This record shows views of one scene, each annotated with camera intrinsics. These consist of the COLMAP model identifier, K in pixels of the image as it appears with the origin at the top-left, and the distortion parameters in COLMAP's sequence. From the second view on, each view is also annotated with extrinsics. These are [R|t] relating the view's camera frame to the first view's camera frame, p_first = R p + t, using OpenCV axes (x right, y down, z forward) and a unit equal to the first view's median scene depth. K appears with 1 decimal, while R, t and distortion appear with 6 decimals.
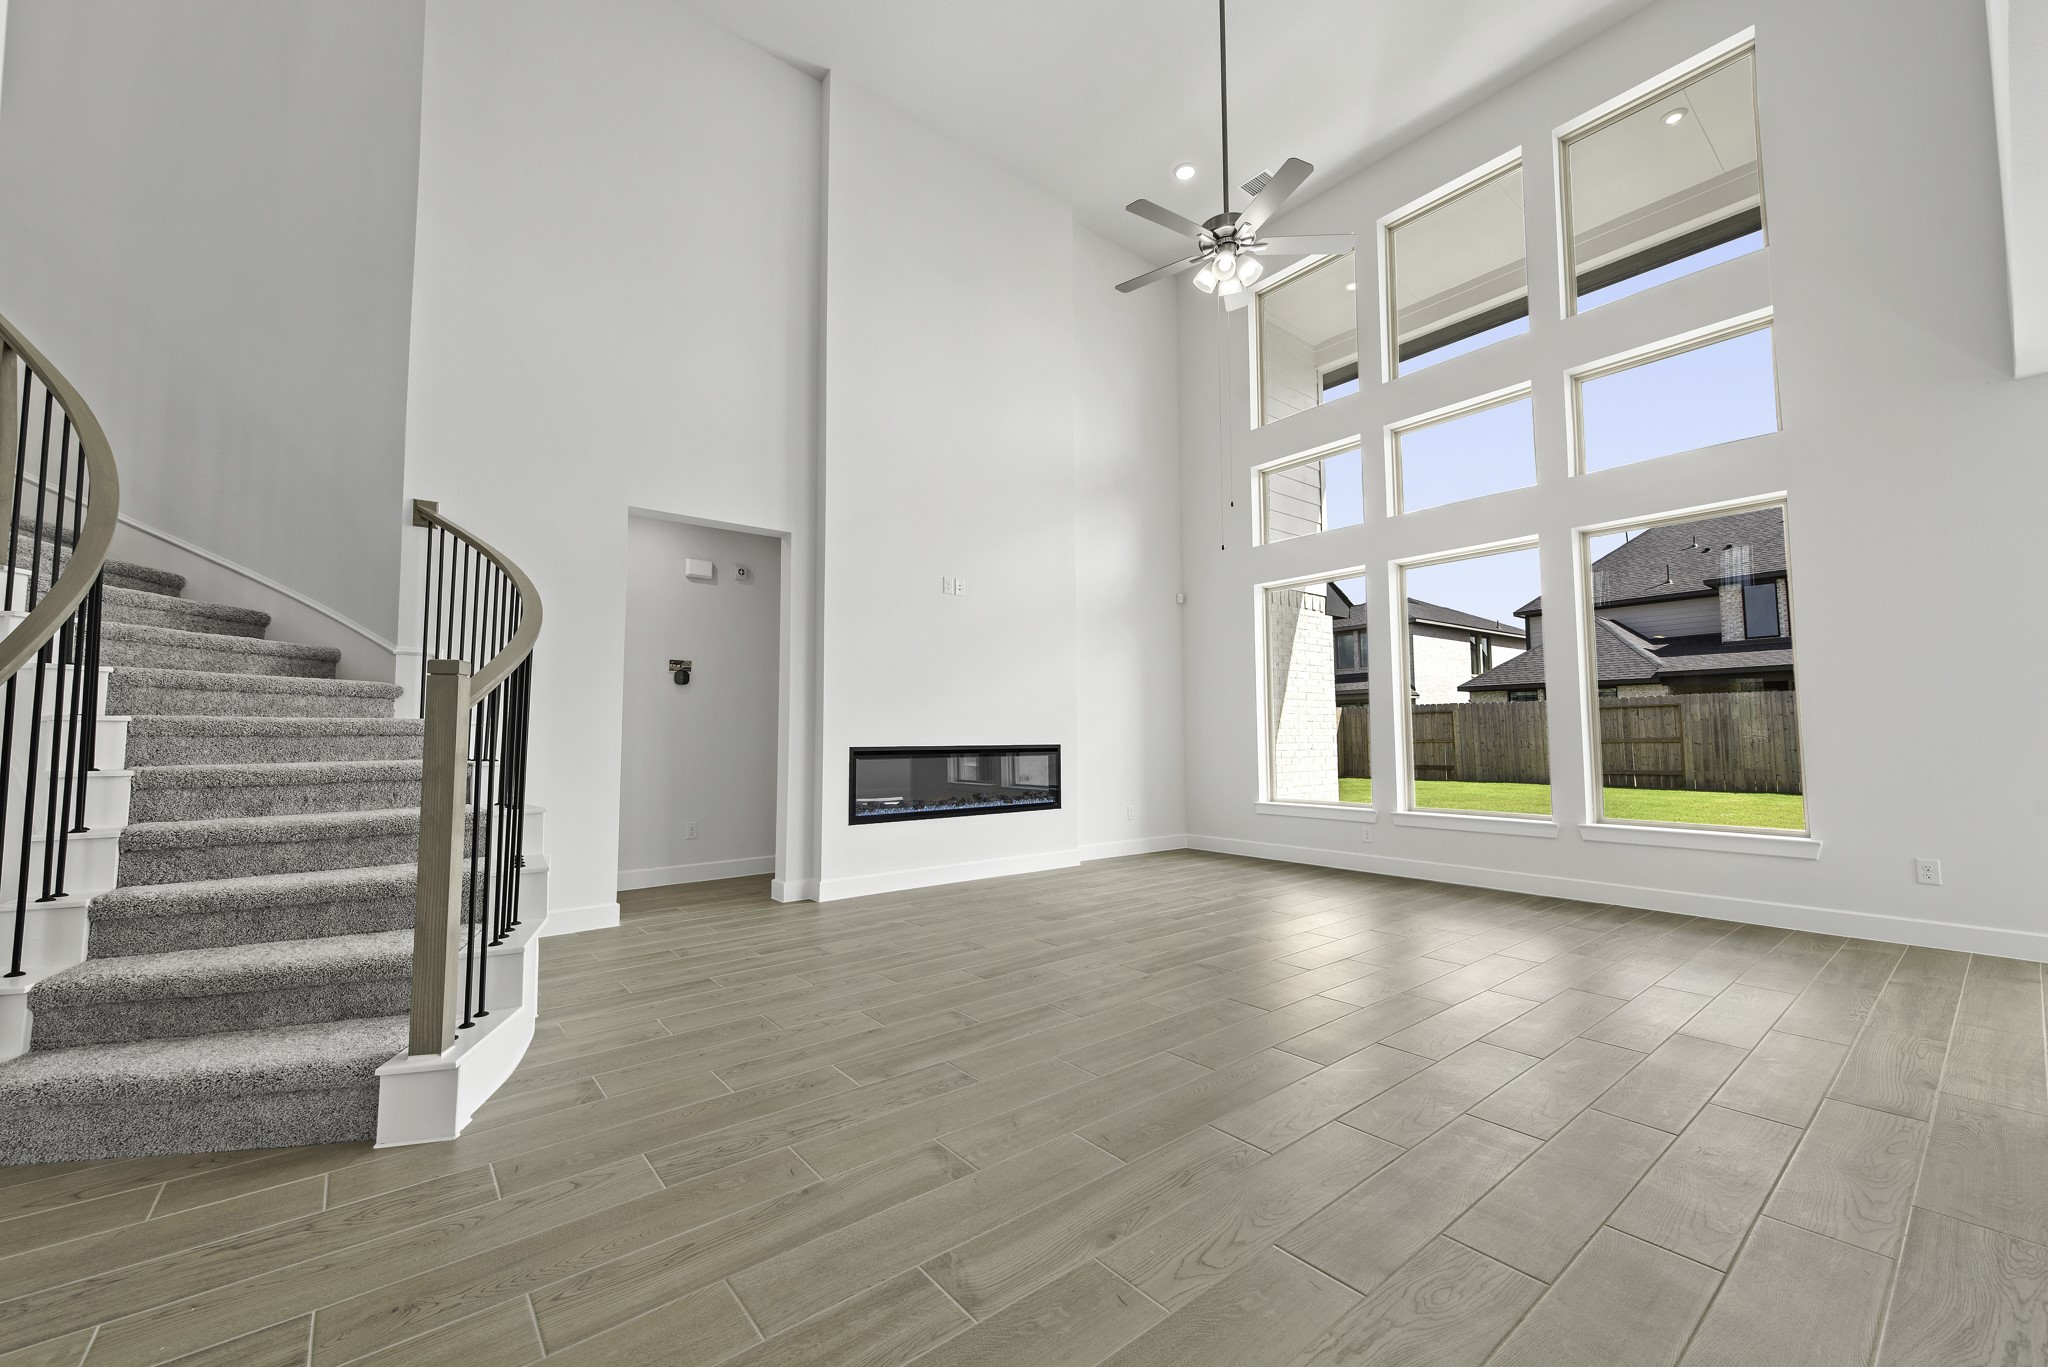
lens RADIAL K [[804.8, 0, 1038.5], [0, 804.8, 679.8], [0, 0, 1]] dist [0.012584, -0.003409]
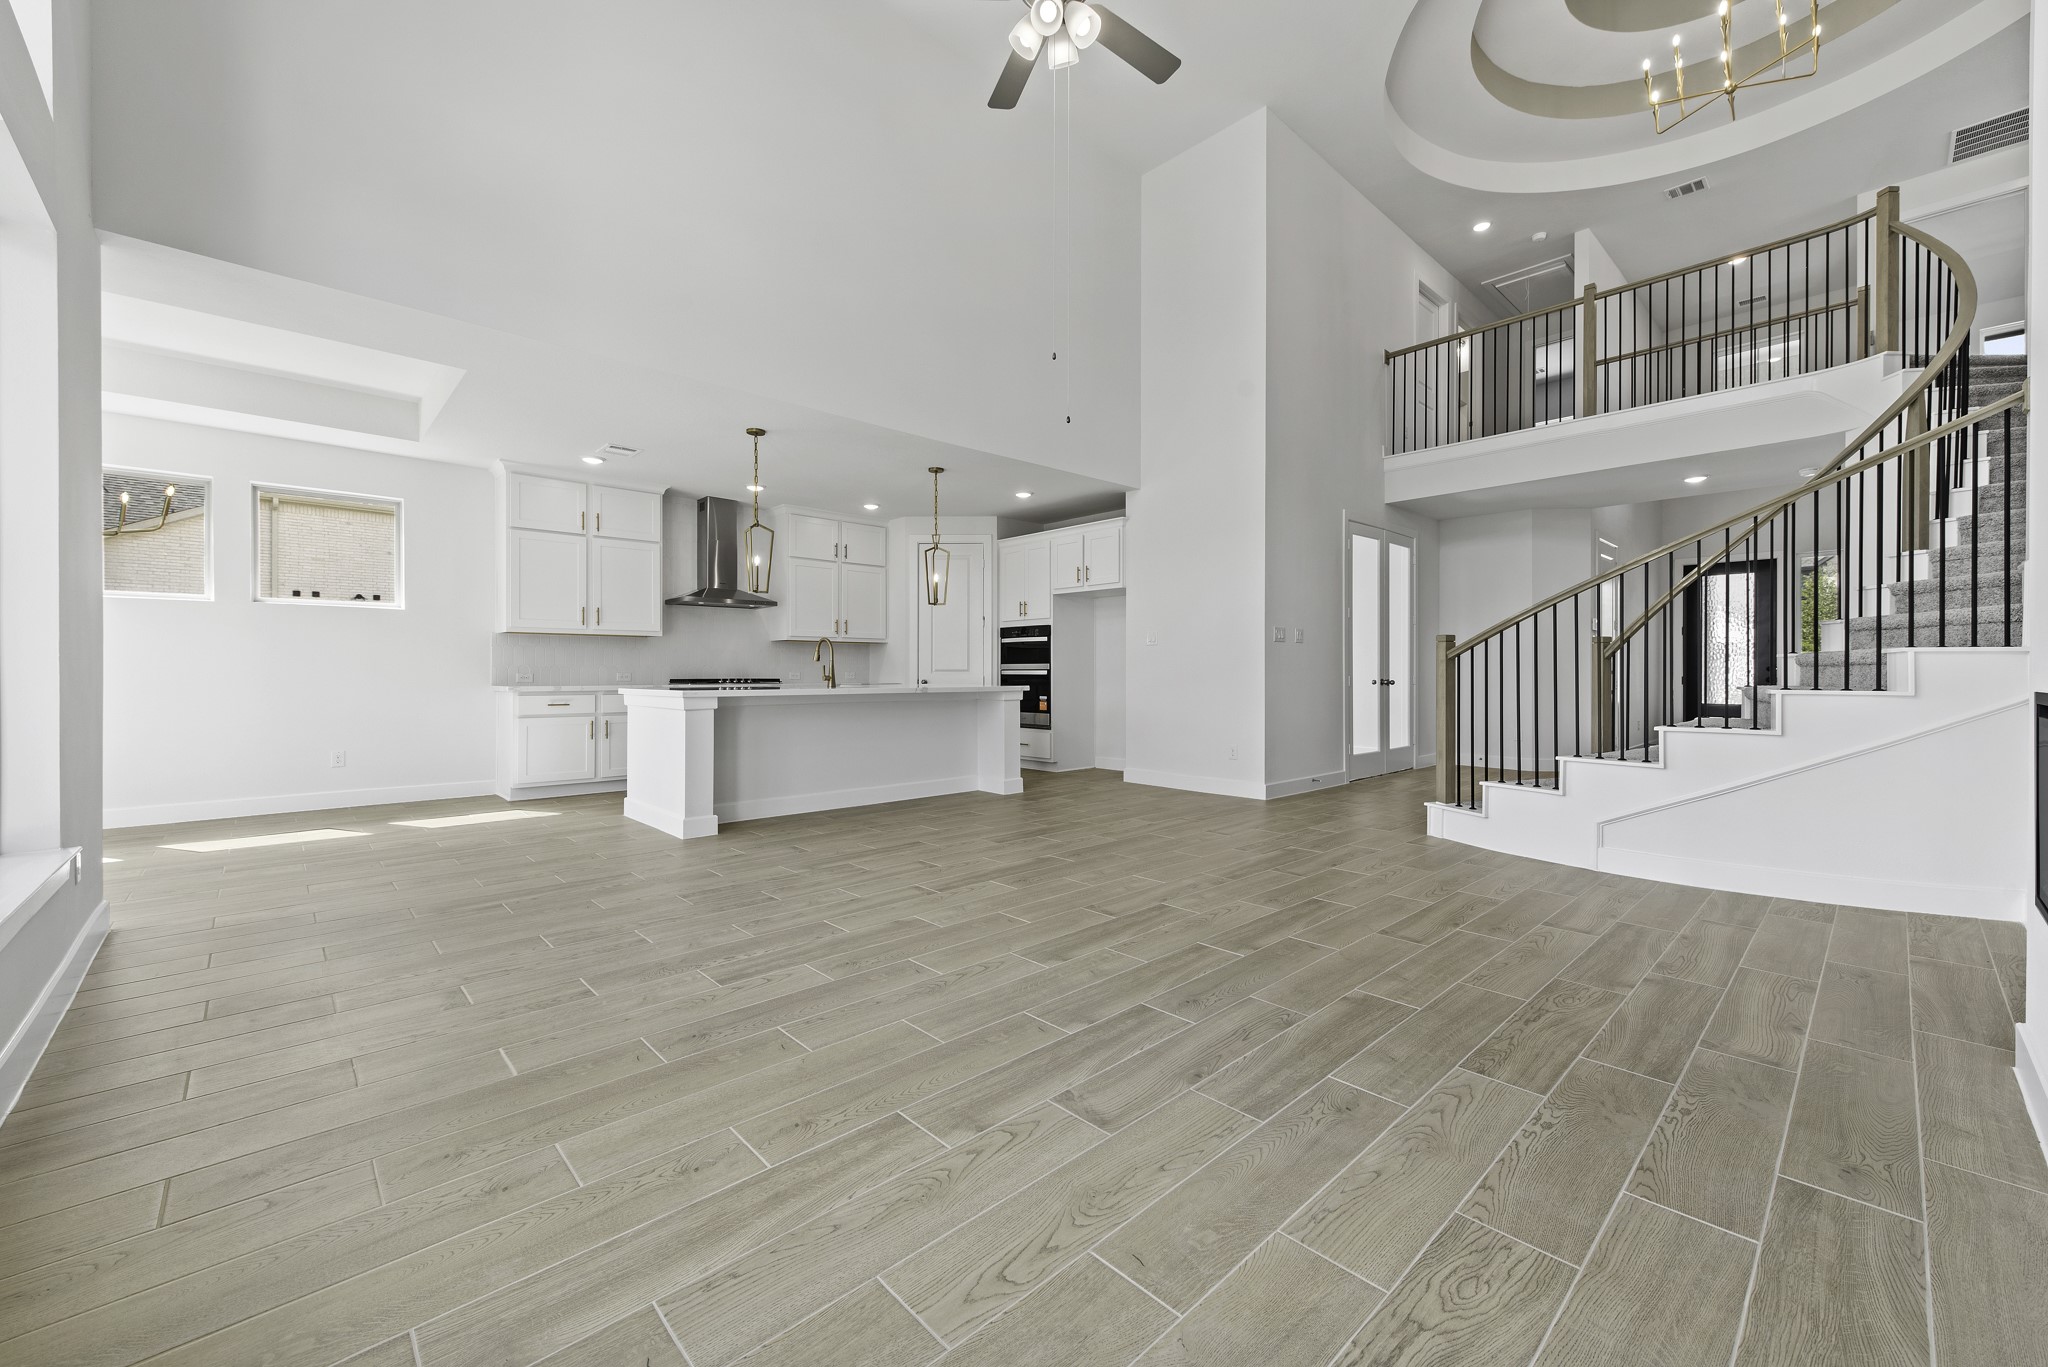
lens RADIAL K [[804.8, 0, 1028.4], [0, 804.8, 679.7], [0, 0, 1]] dist [0.012584, -0.003409]
pose [[-0.997735, 0.005645, -0.067022, 0.414576], [0.009747, 0.998088, -0.061031, 0.160387], [0.066550, -0.061547, -0.995883, 2.249659]]
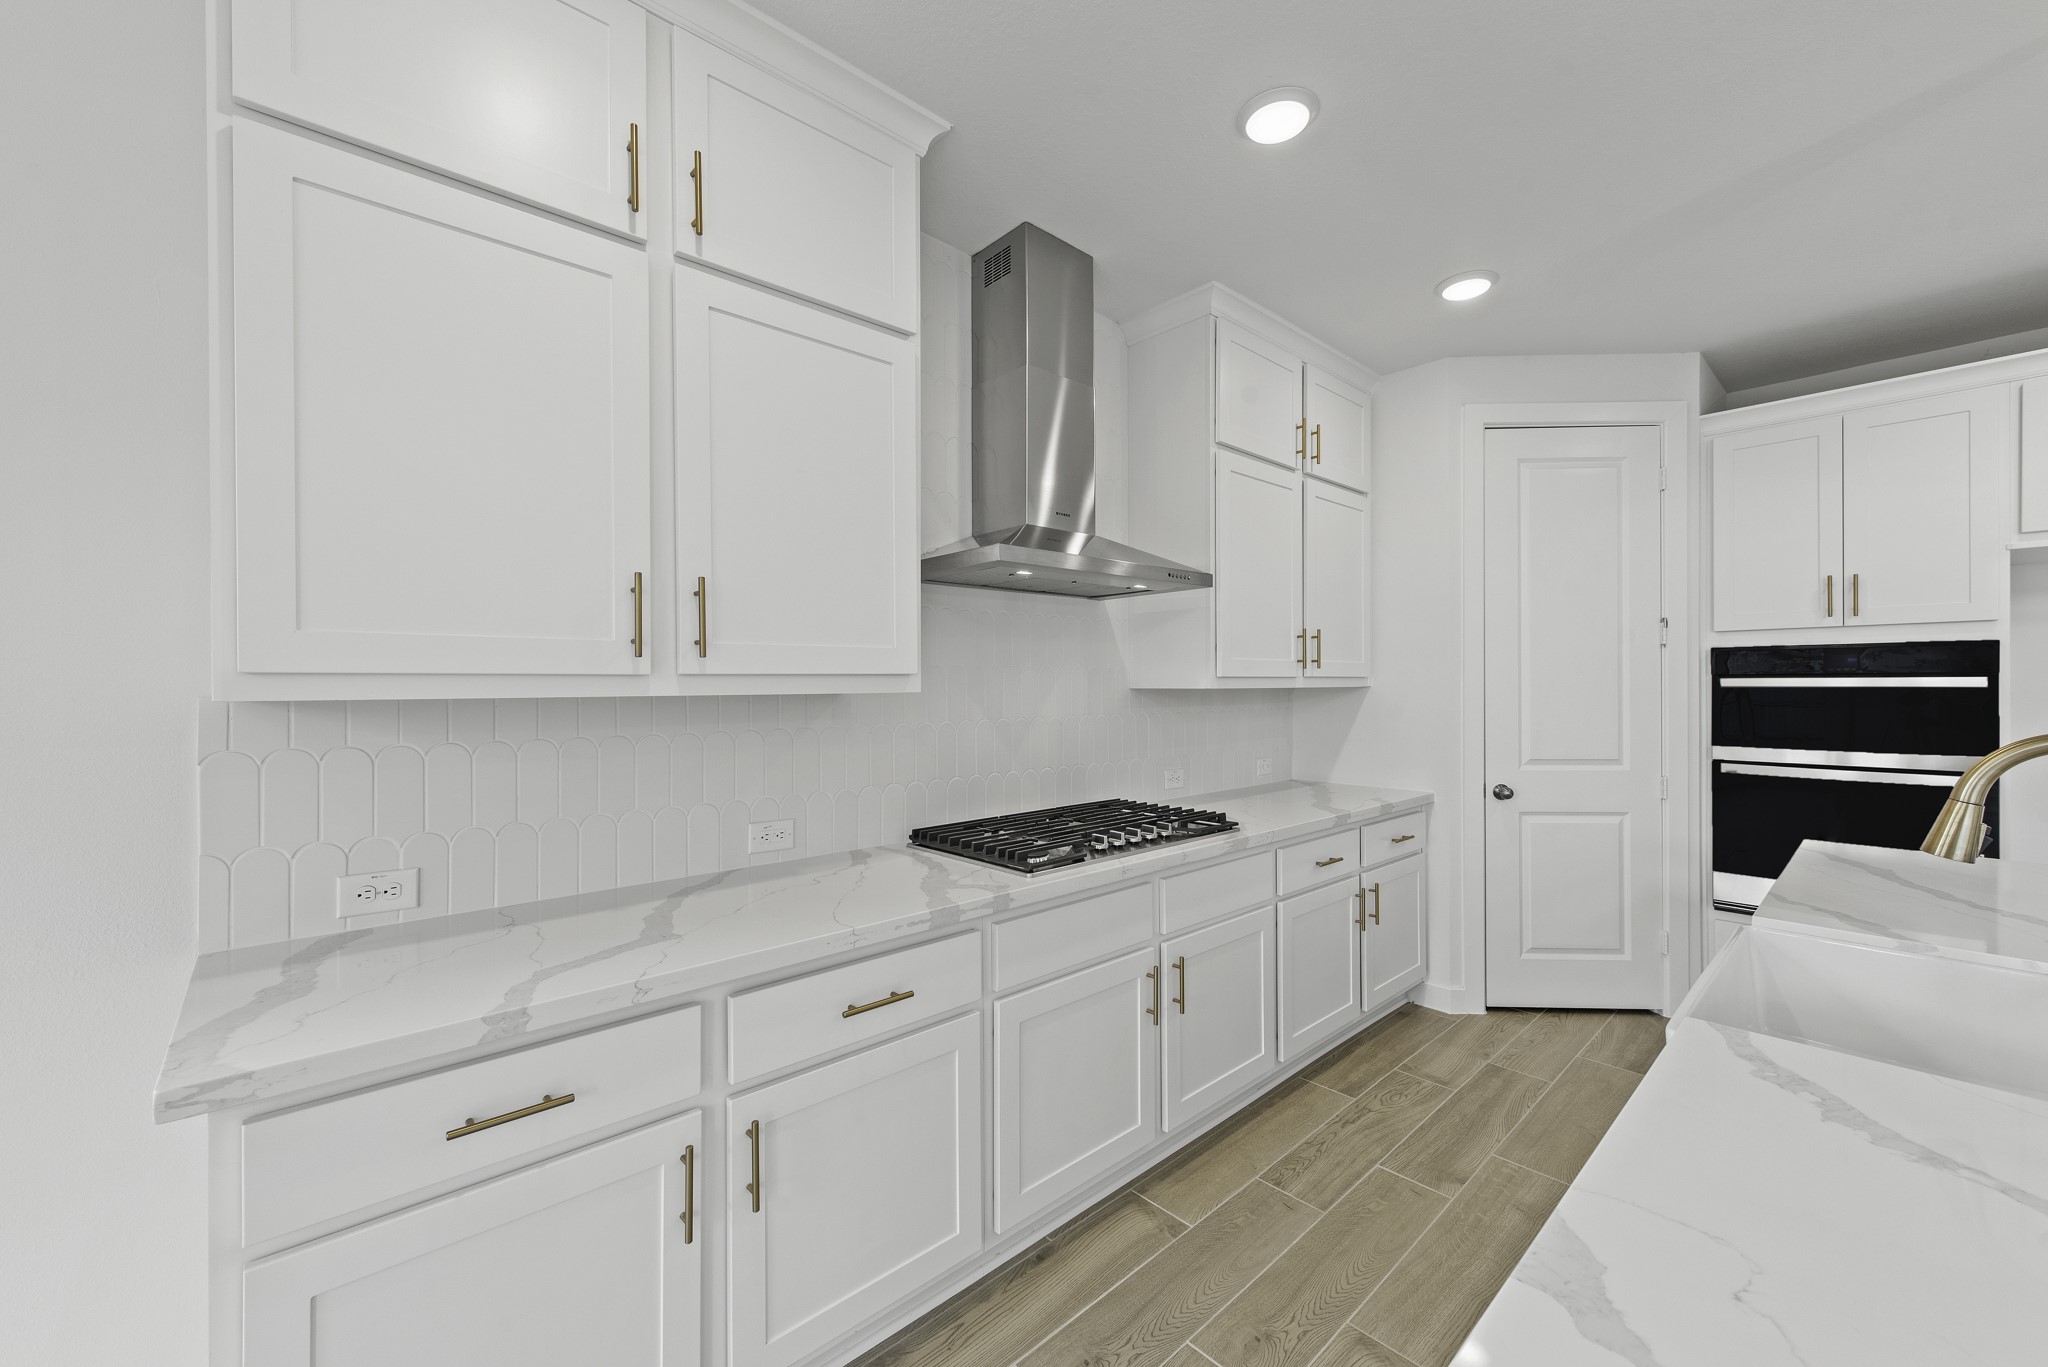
lens RADIAL K [[804.8, 0, 1025.2], [0, 804.8, 687.6], [0, 0, 1]] dist [0.012584, -0.003409]
pose [[-0.998239, 0.009992, -0.058471, 1.269449], [0.013848, 0.997728, -0.065935, -0.080069], [0.057679, -0.066629, -0.996109, 0.485324]]
